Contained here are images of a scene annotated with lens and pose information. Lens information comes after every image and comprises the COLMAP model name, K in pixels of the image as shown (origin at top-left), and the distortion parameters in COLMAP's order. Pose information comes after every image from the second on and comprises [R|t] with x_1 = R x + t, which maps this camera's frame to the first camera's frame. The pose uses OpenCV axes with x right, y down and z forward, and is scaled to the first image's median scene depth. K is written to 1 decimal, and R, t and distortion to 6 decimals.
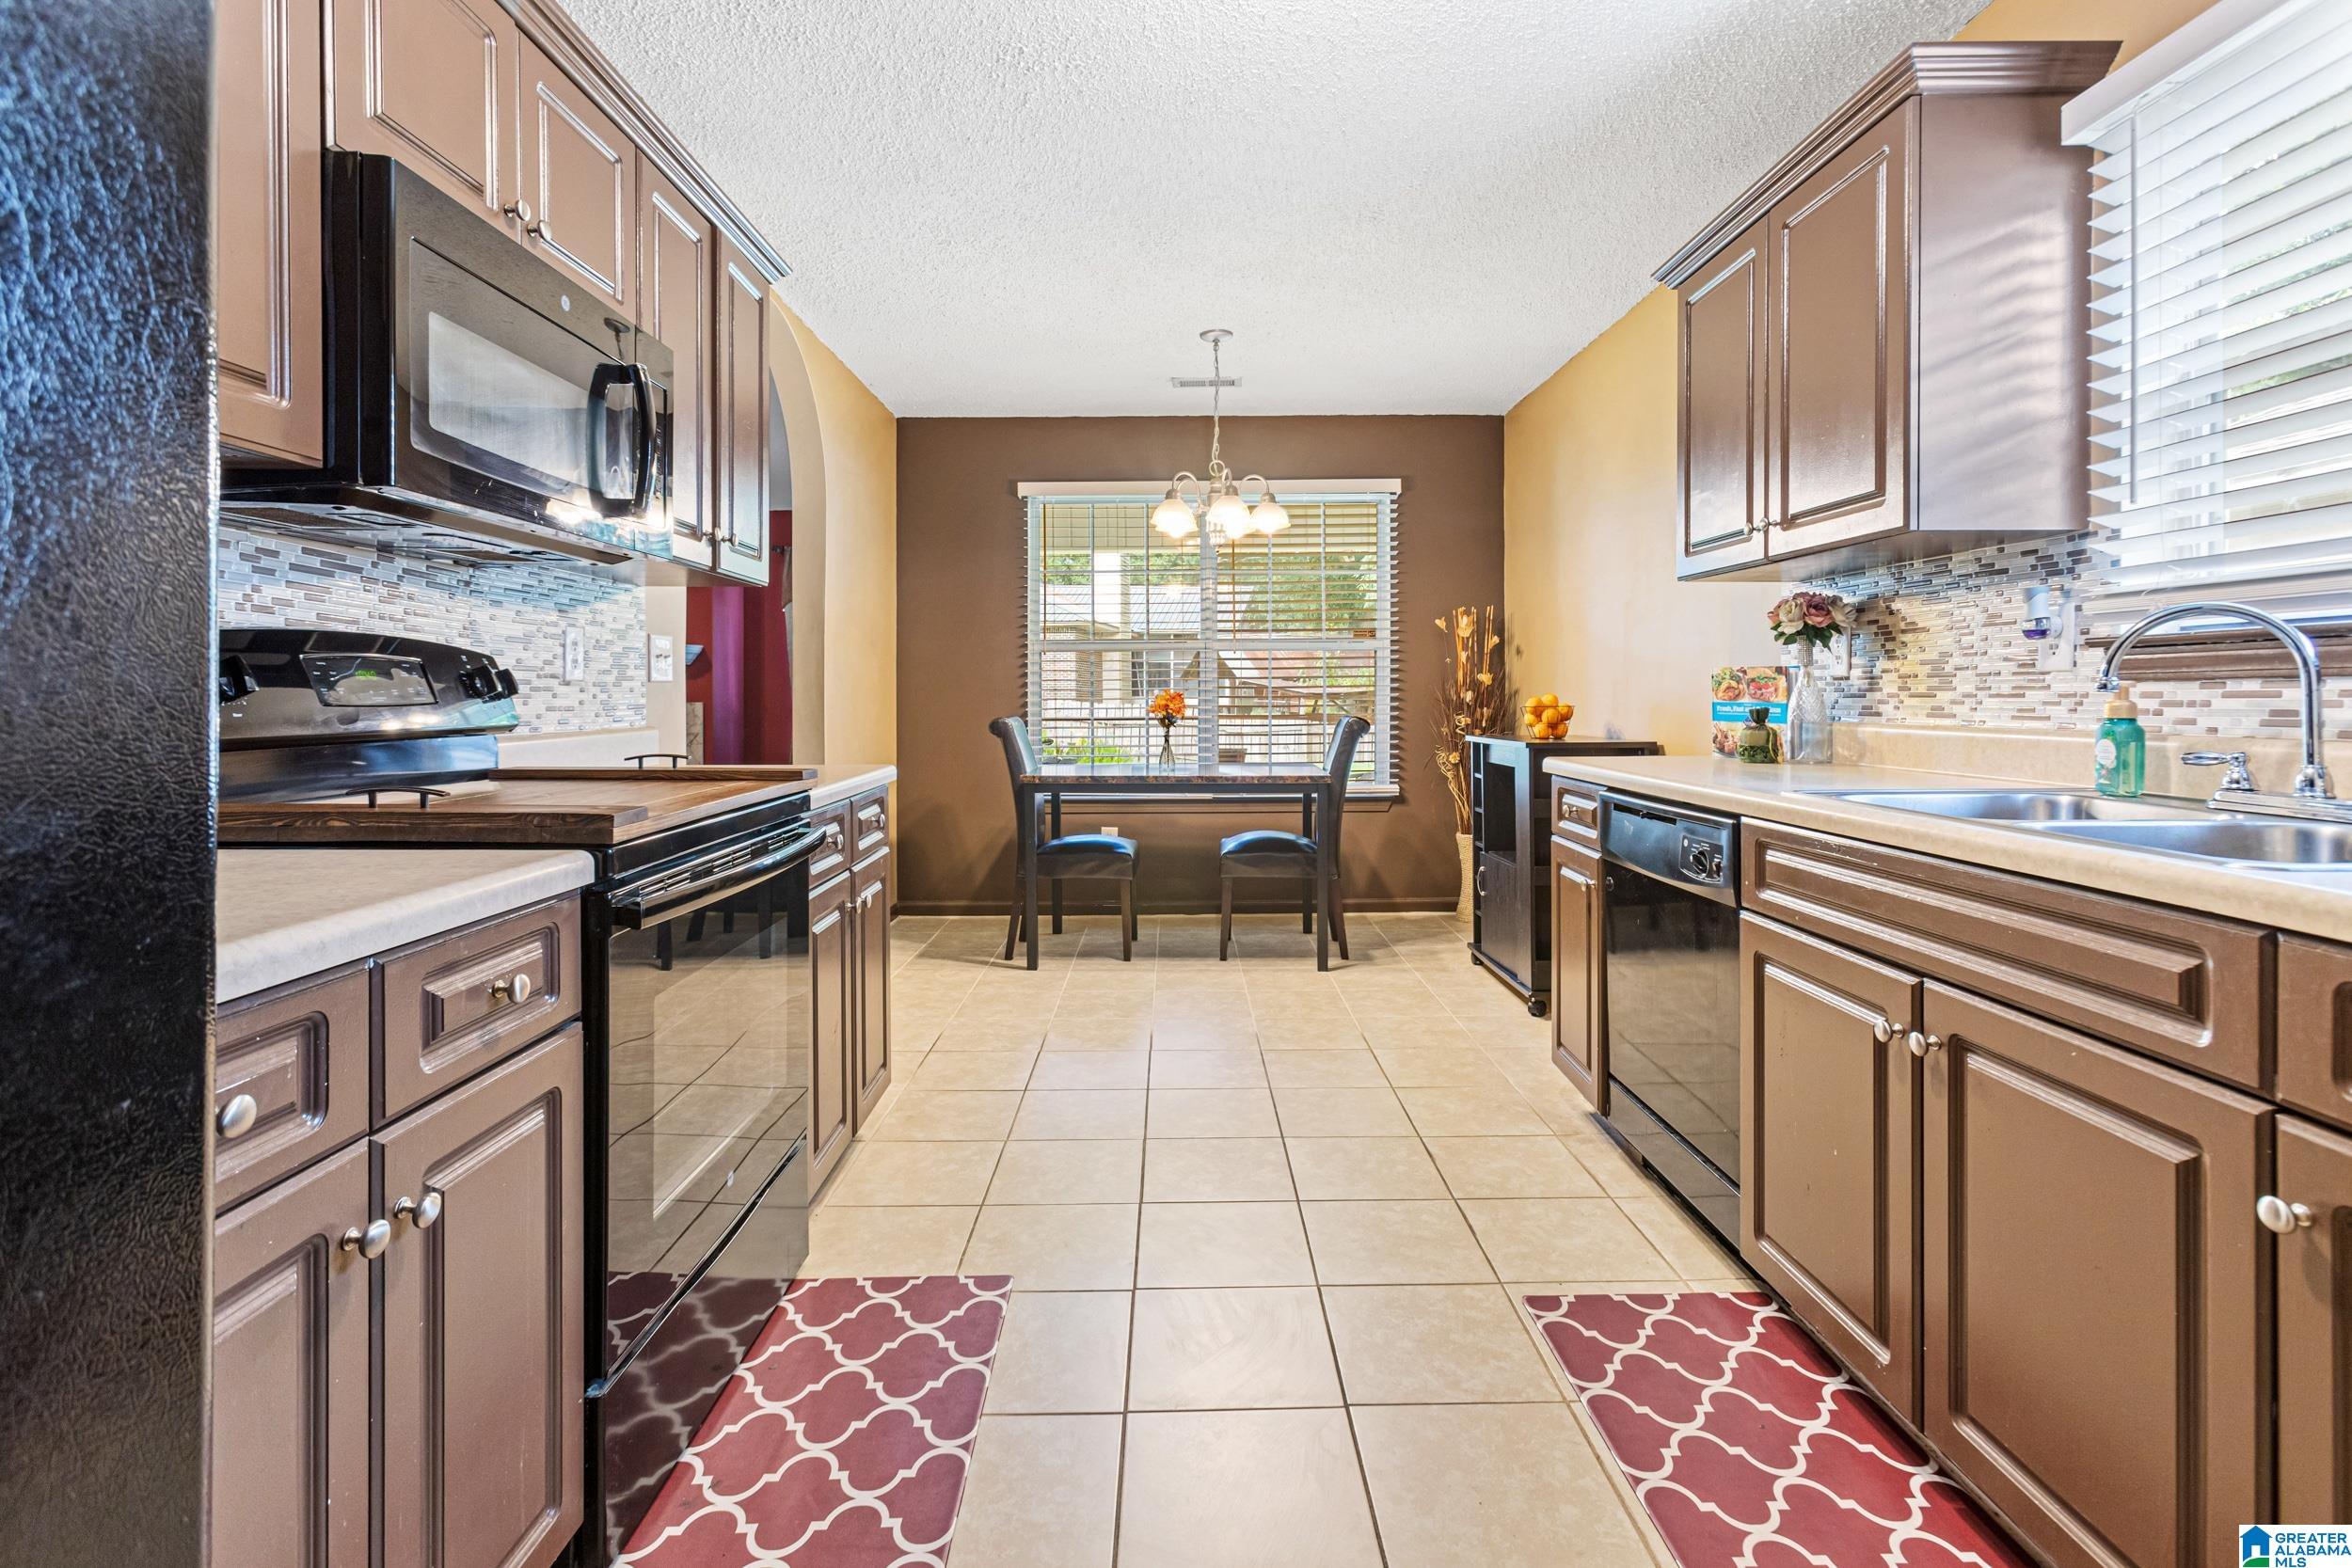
lens RADIAL K [[1118.8, 0, 1176.0], [0, 1118.8, 784.0], [0, 0, 1]] dist [-0.000441, 0.000027]
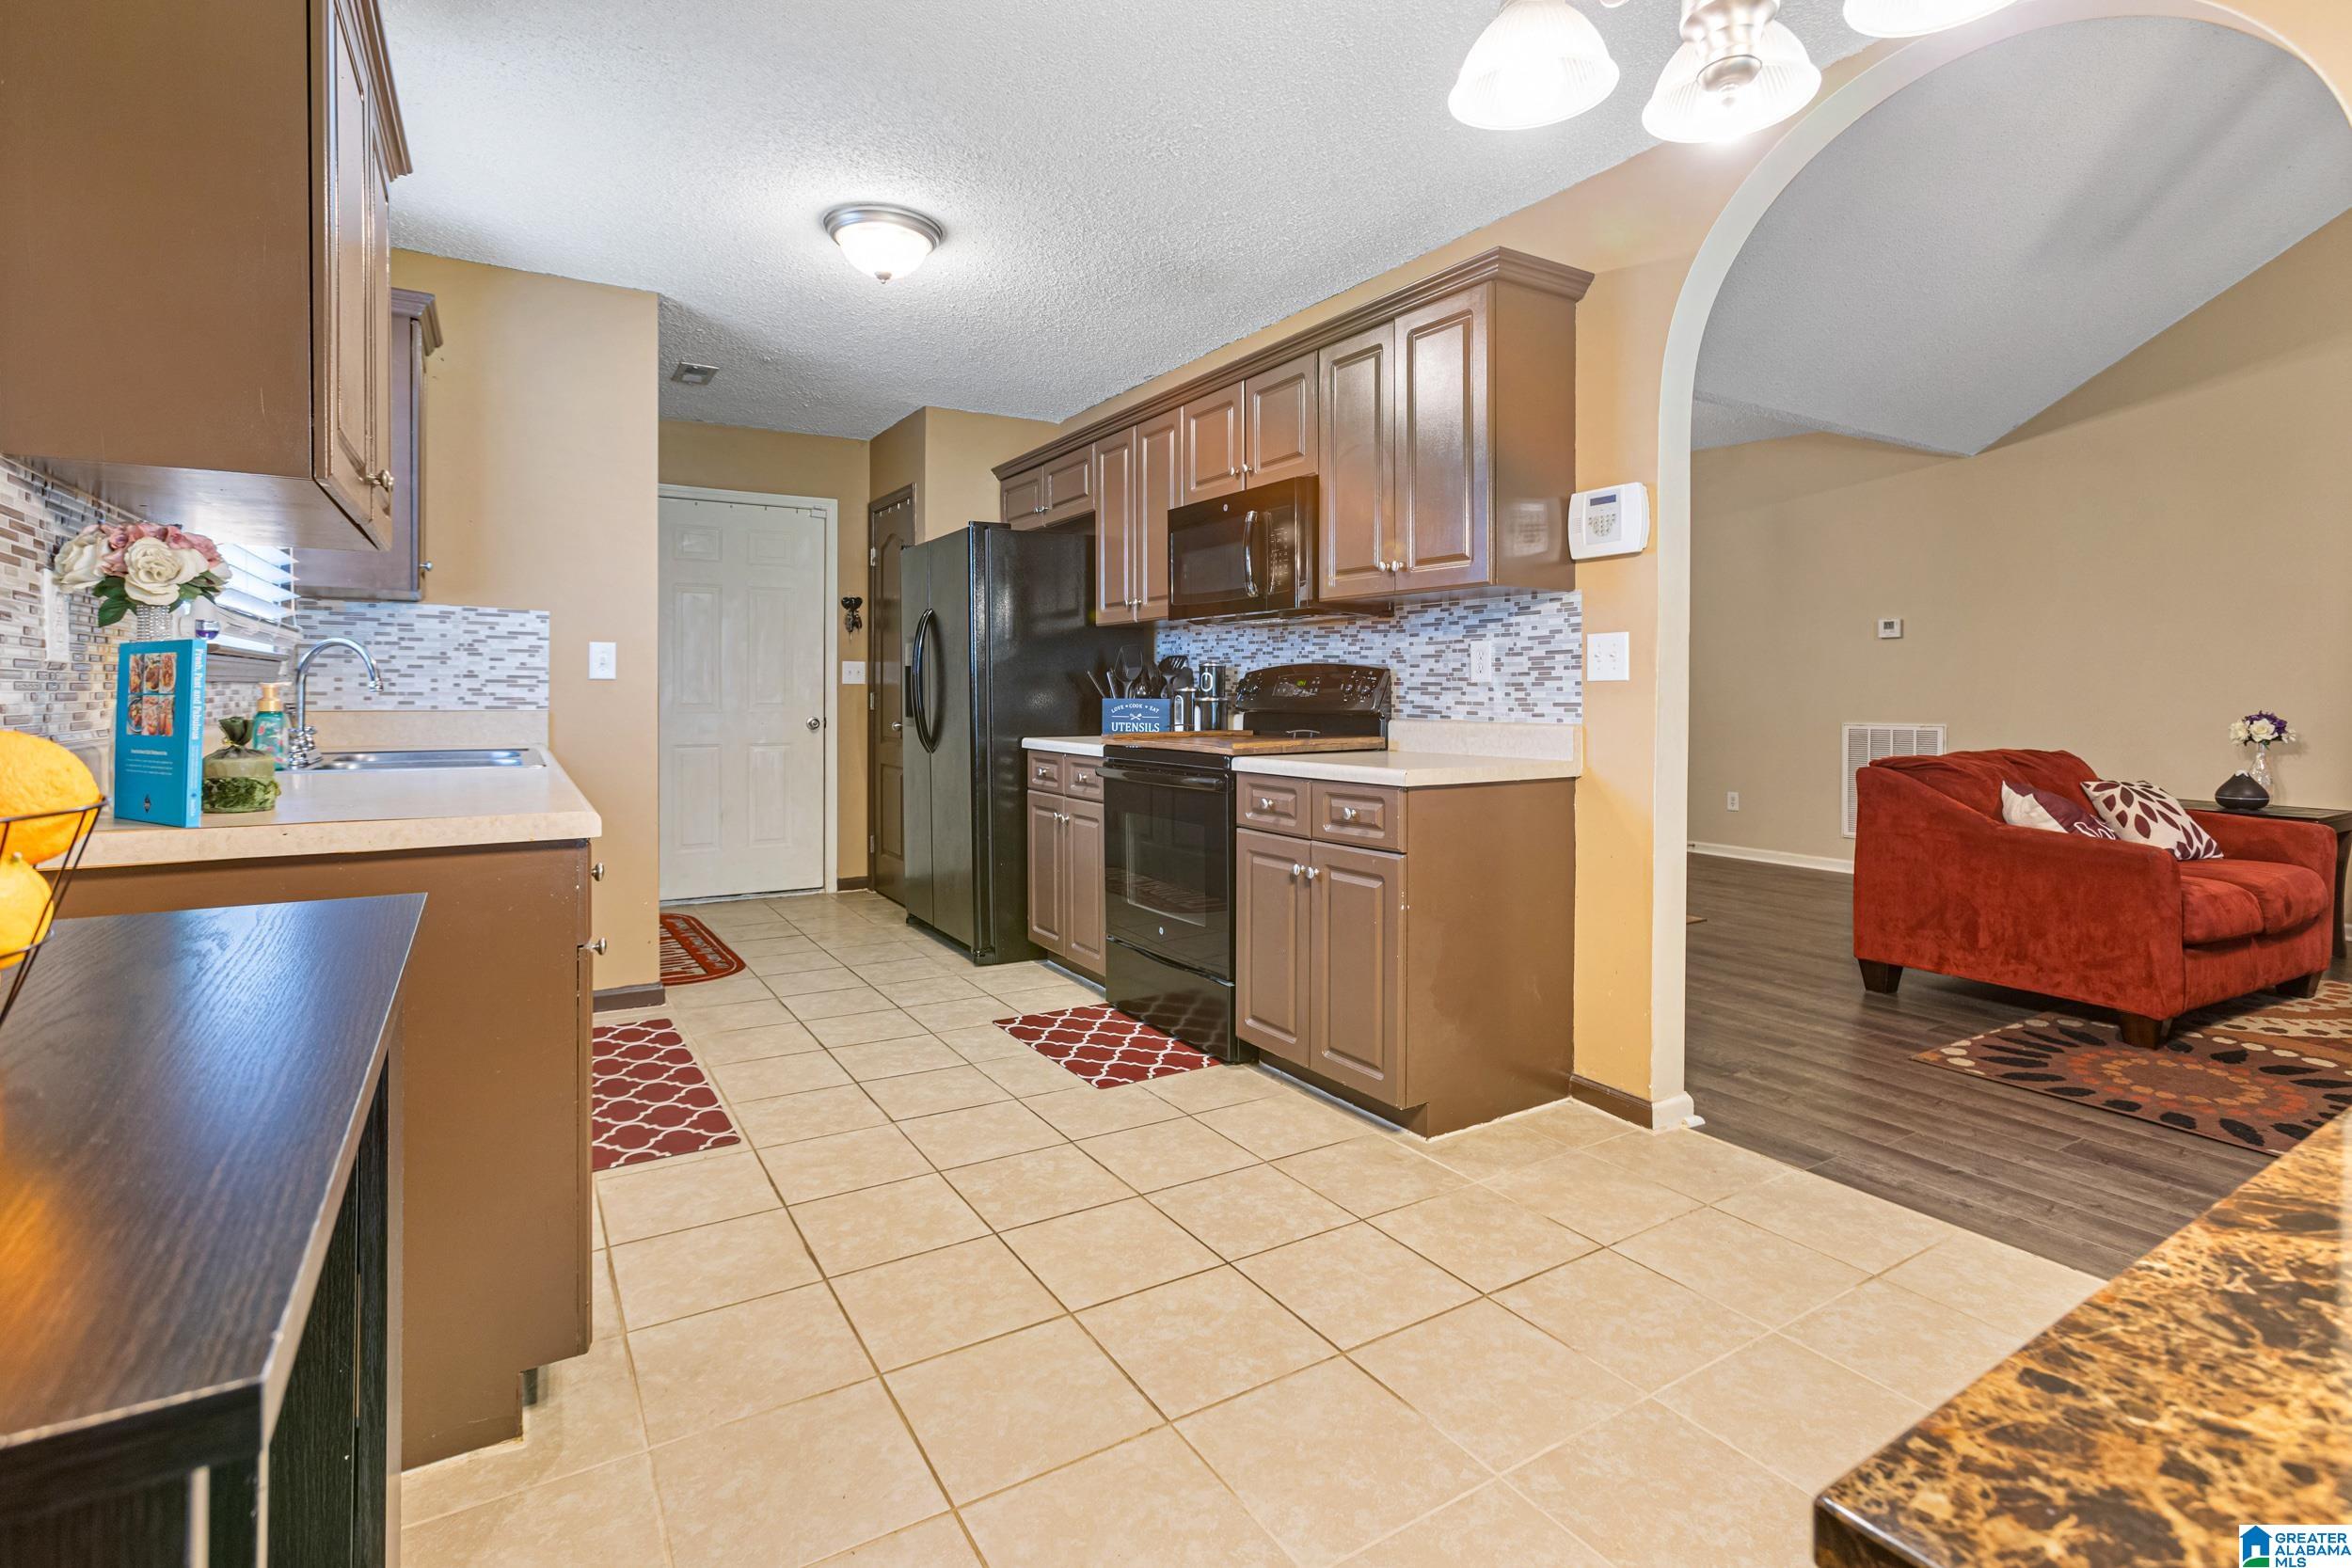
lens RADIAL K [[1118.8, 0, 1176.0], [0, 1118.8, 784.0], [0, 0, 1]] dist [-0.000441, 0.000027]
pose [[-0.856665, 0.045329, -0.513878, 0.477257], [-0.040595, 0.987120, 0.154748, -0.175994], [0.514273, 0.153428, -0.843791, 2.095971]]
